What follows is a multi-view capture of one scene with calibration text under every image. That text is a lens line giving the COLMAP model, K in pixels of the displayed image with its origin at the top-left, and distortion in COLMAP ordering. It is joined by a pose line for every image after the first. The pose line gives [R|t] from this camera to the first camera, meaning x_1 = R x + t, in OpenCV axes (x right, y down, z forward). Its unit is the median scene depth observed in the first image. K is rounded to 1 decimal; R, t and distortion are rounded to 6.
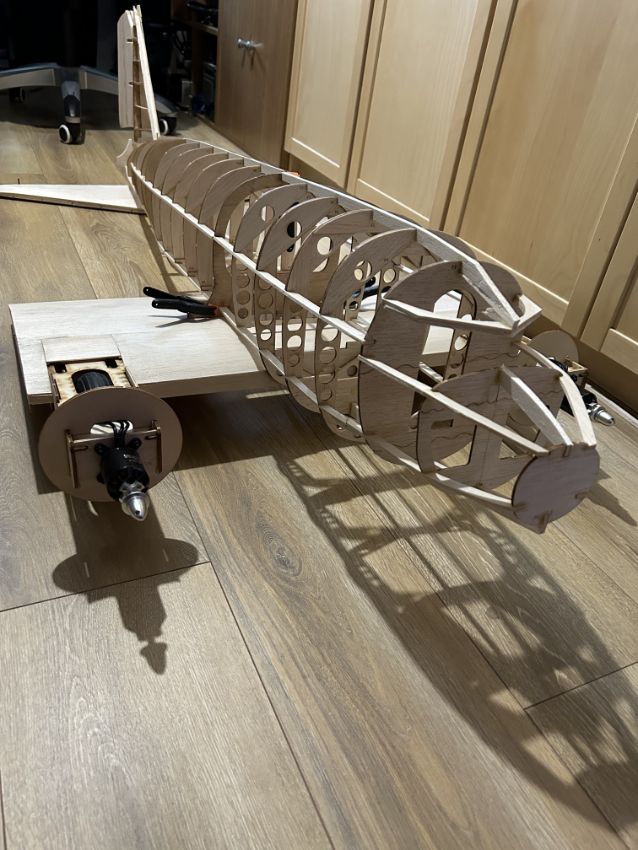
lens RADIAL K [[633.0, 0, 334.3], [0, 633.0, 421.5], [0, 0, 1]] dist [0.043288, -0.025735]
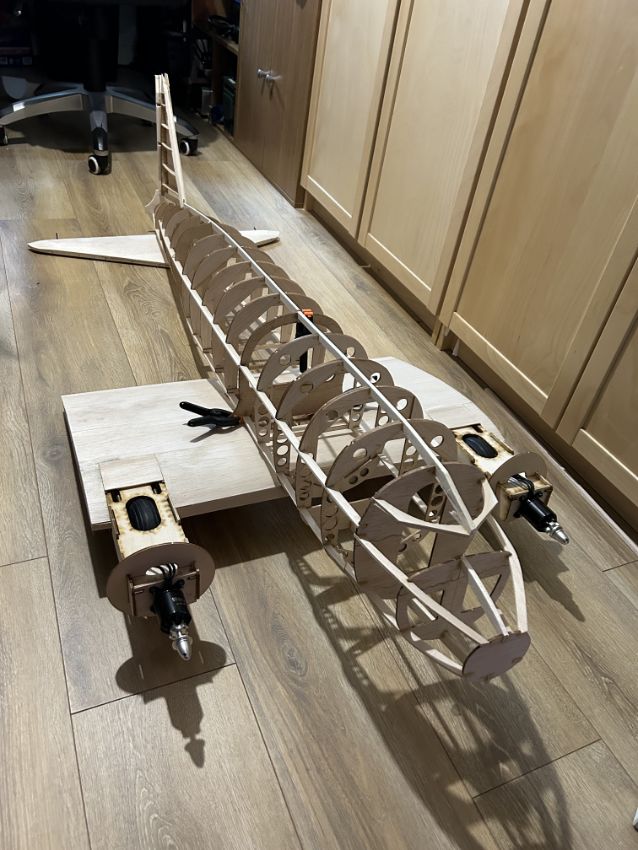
lens RADIAL K [[633.0, 0, 334.3], [0, 633.0, 421.5], [0, 0, 1]] dist [0.043288, -0.025735]
pose [[0.999562, 0.024696, -0.016308, 0.010441], [-0.023237, 0.996170, 0.084299, -0.358366], [0.018327, -0.083883, 0.996307, -0.219494]]
